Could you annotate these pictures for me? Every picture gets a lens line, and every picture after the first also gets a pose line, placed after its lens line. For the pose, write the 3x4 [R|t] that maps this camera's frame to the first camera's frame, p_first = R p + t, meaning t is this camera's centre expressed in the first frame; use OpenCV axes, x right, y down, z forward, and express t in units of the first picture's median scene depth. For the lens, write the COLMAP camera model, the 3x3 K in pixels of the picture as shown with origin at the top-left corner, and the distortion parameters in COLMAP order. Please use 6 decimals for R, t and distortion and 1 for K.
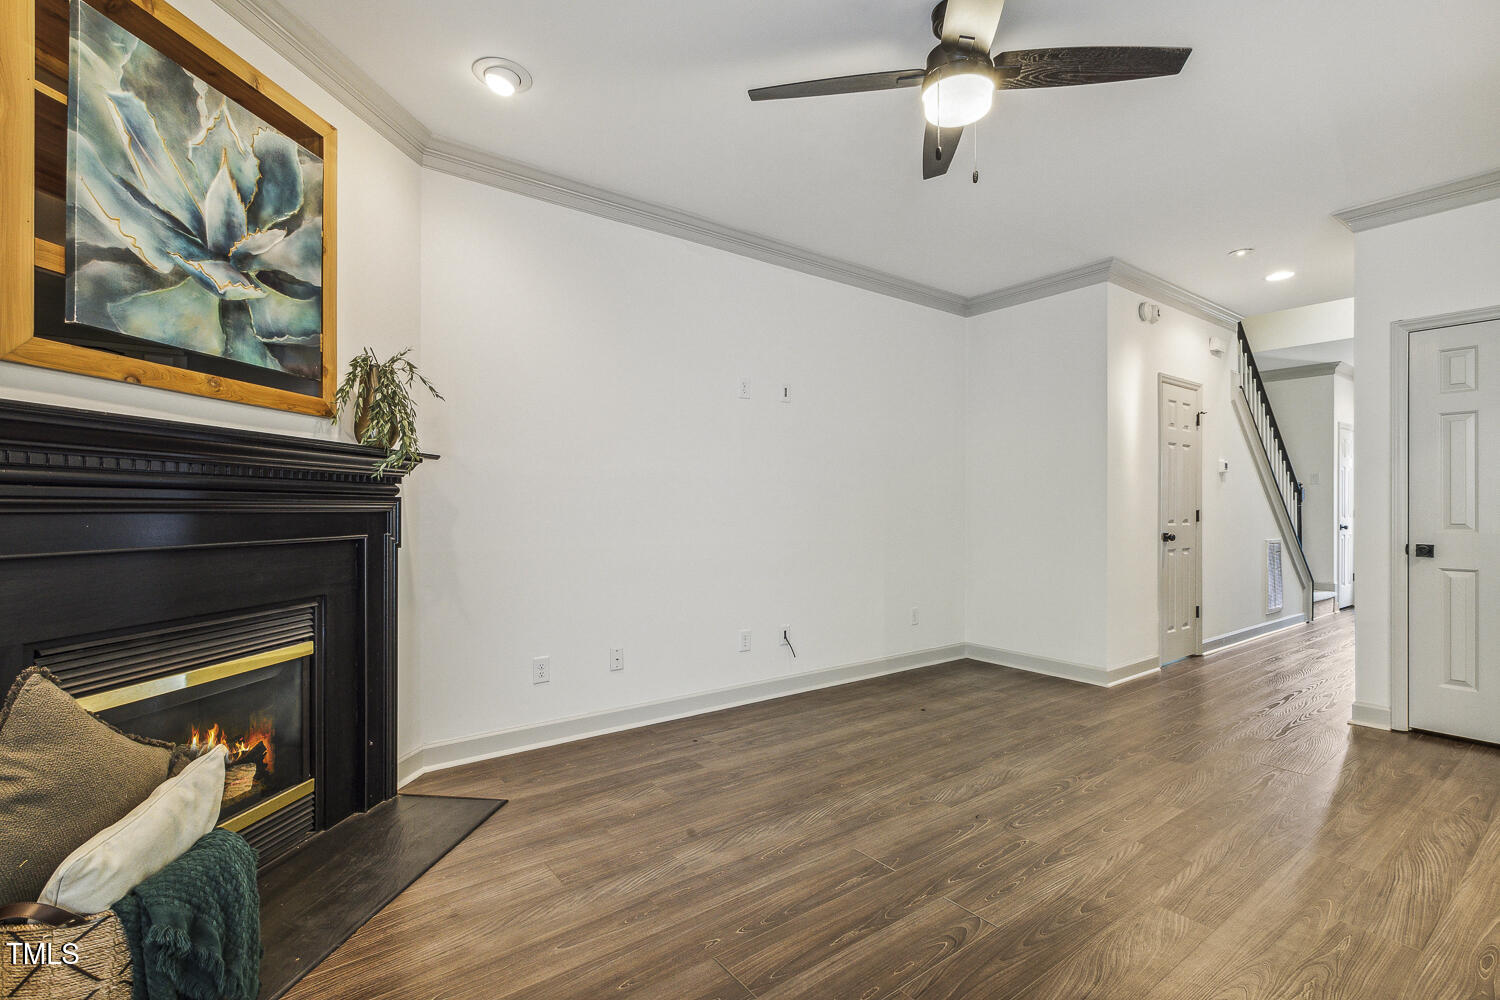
lens RADIAL K [[693.3, 0, 748.6], [0, 693.3, 502.3], [0, 0, 1]] dist [0.003399, -0.001133]
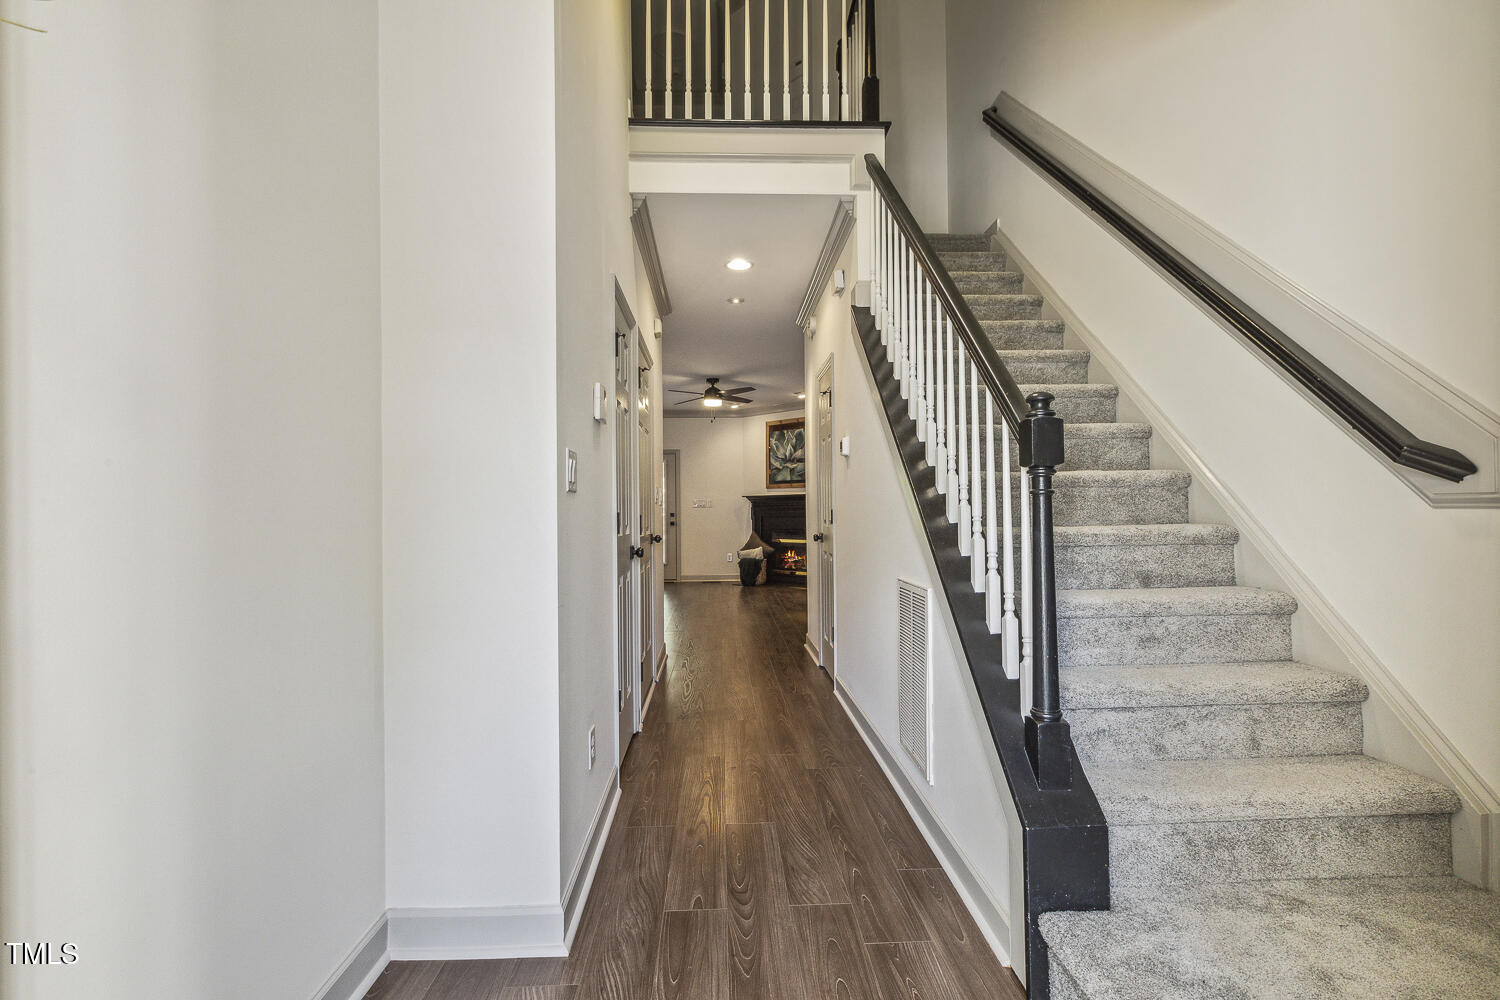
lens RADIAL K [[693.3, 0, 757.1], [0, 693.3, 502.0], [0, 0, 1]] dist [0.003399, -0.001133]
pose [[-0.560342, -0.009095, -0.828211, 3.539459], [0.015851, 0.999639, -0.021701, 0.062028], [0.828109, -0.025288, -0.559996, 3.549071]]
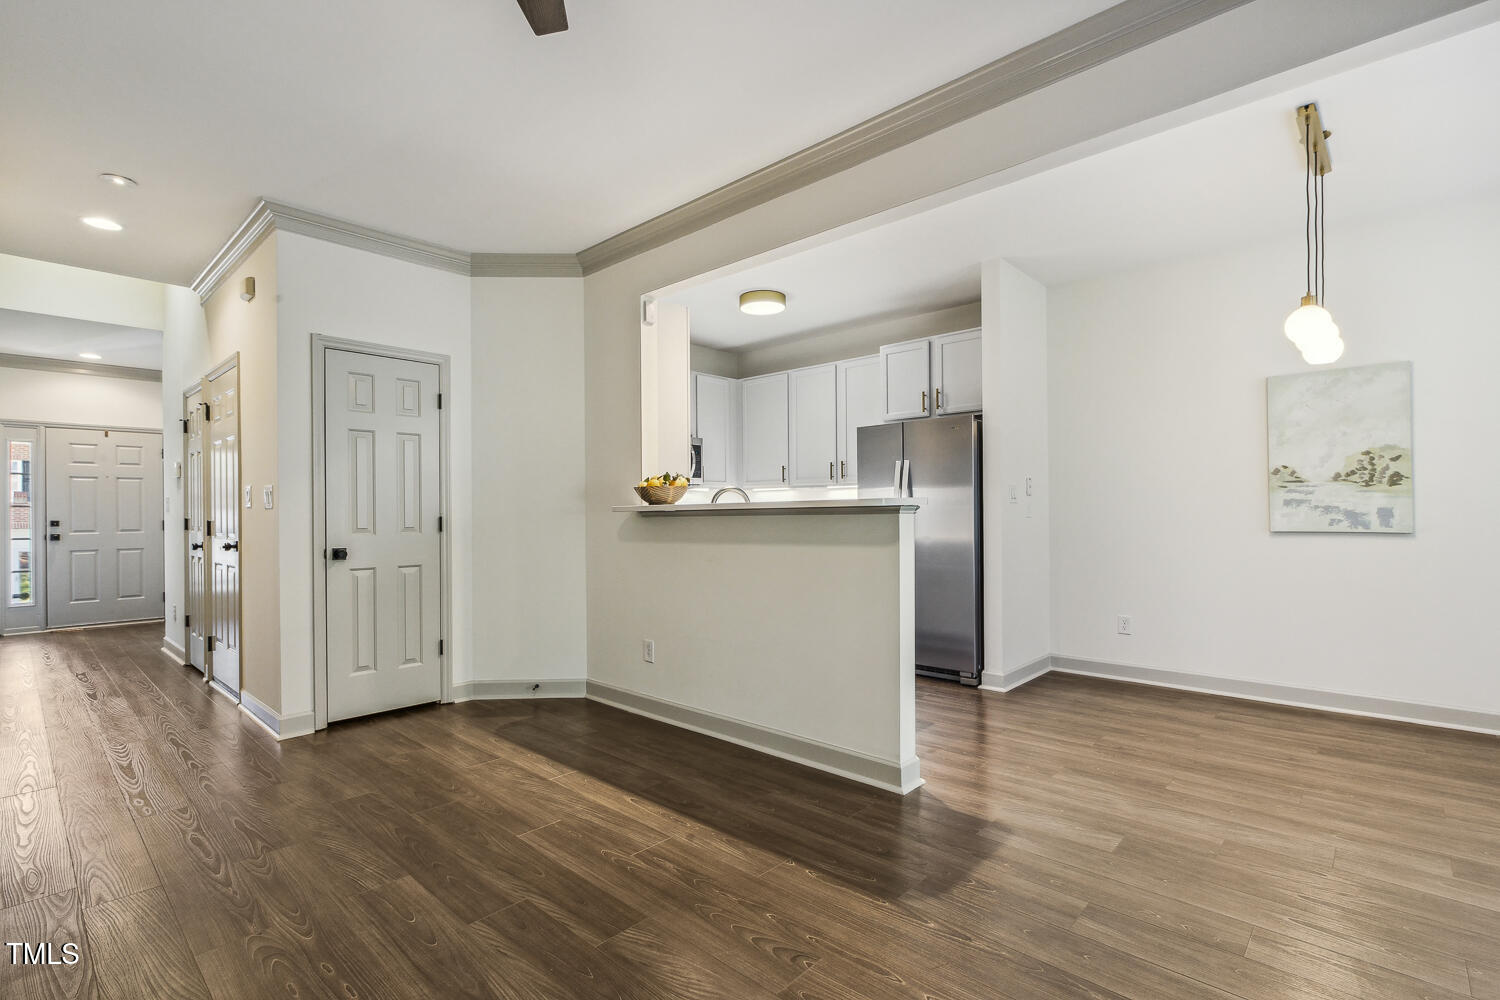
lens RADIAL K [[693.3, 0, 757.6], [0, 693.3, 512.9], [0, 0, 1]] dist [0.003399, -0.001133]
pose [[-0.186494, -0.001936, 0.982454, -0.349195], [-0.001030, 0.999998, 0.001775, 0.004353], [-0.982456, -0.000681, -0.186495, 0.942584]]
